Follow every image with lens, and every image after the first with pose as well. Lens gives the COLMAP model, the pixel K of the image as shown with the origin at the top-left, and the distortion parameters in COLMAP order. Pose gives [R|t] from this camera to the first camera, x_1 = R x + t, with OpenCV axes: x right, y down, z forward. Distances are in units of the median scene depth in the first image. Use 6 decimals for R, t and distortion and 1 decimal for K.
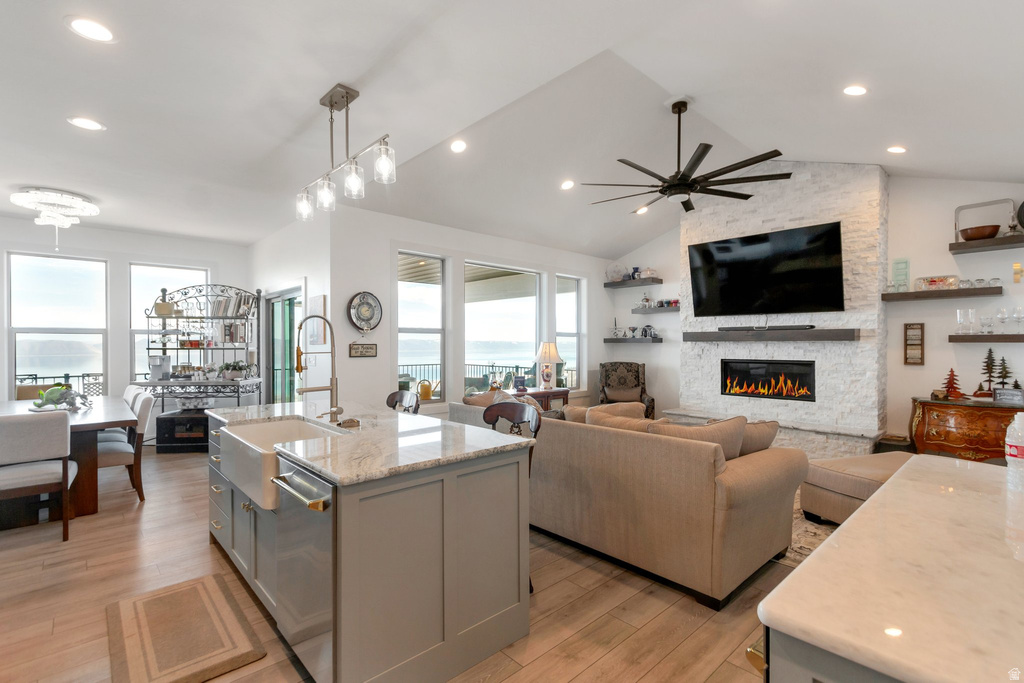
lens RADIAL K [[485.0, 0, 510.3], [0, 485.0, 345.7], [0, 0, 1]] dist [0.005814, -0.002548]
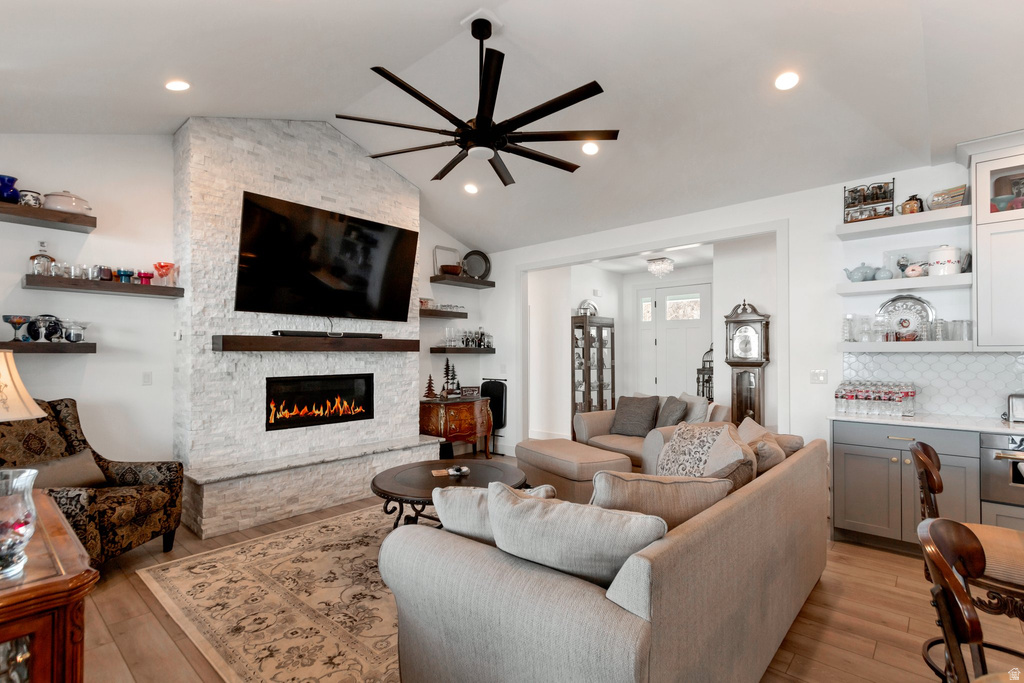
lens RADIAL K [[485.0, 0, 515.5], [0, 485.0, 349.0], [0, 0, 1]] dist [0.005814, -0.002548]
pose [[-0.110781, 0.010793, 0.993786, -0.309088], [0.005680, 0.999932, -0.010227, -0.003722], [-0.993829, 0.004512, -0.110835, 0.850438]]
